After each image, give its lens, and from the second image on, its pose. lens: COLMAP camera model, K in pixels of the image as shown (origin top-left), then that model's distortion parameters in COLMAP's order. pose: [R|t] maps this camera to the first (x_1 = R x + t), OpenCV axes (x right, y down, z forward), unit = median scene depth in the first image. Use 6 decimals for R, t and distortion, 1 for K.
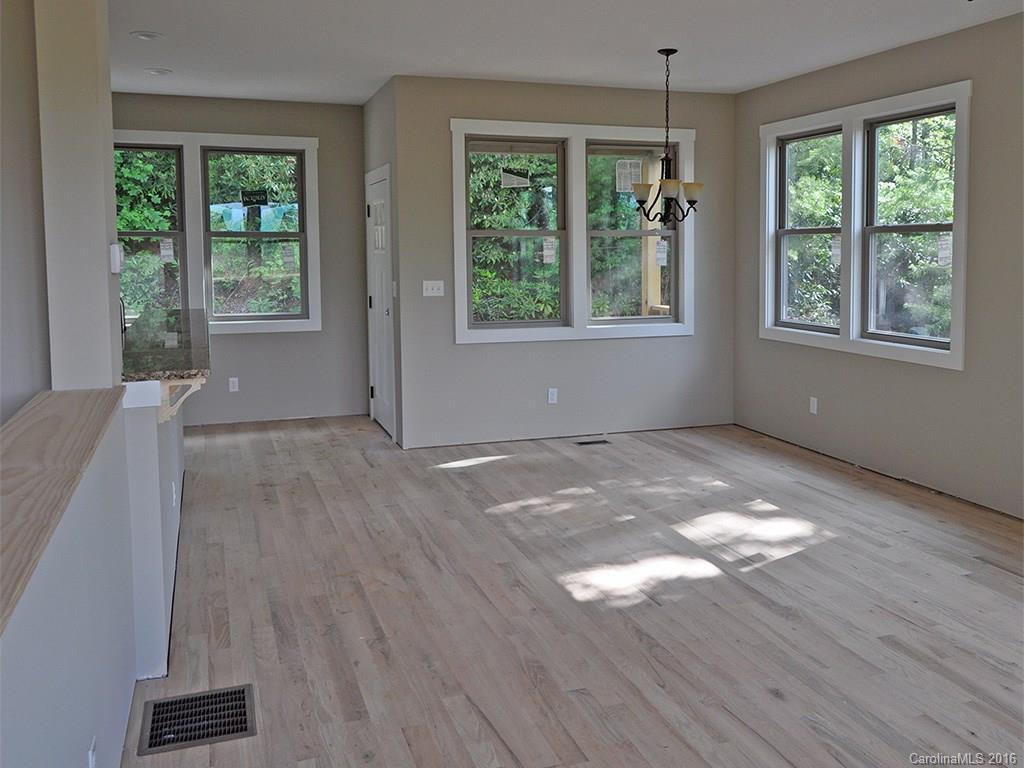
lens RADIAL K [[894.4, 0, 511.8], [0, 894.4, 337.9], [0, 0, 1]] dist [0.013336, 0.003508]
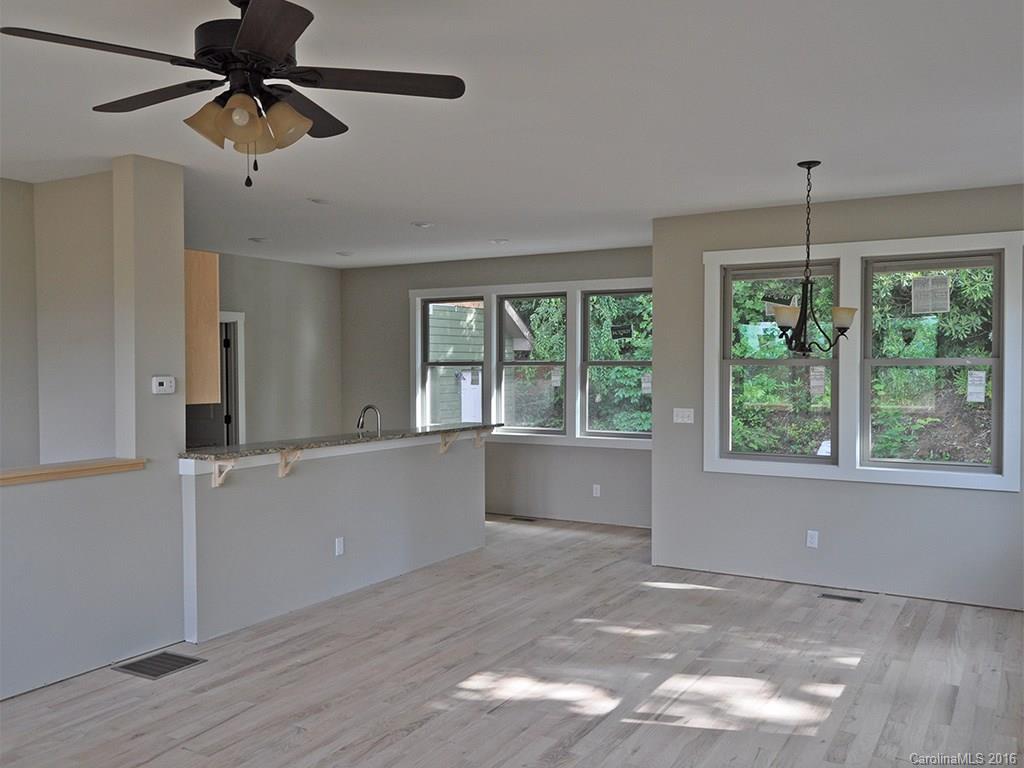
lens RADIAL K [[912.4, 0, 512.0], [0, 912.4, 384.0], [0, 0, 1]] dist [-0.001265, 0.006205]
pose [[0.666977, 0.028720, -0.744525, 0.879377], [-0.092345, 0.994739, -0.044355, -0.037031], [0.739334, 0.098337, 0.666119, 0.243881]]
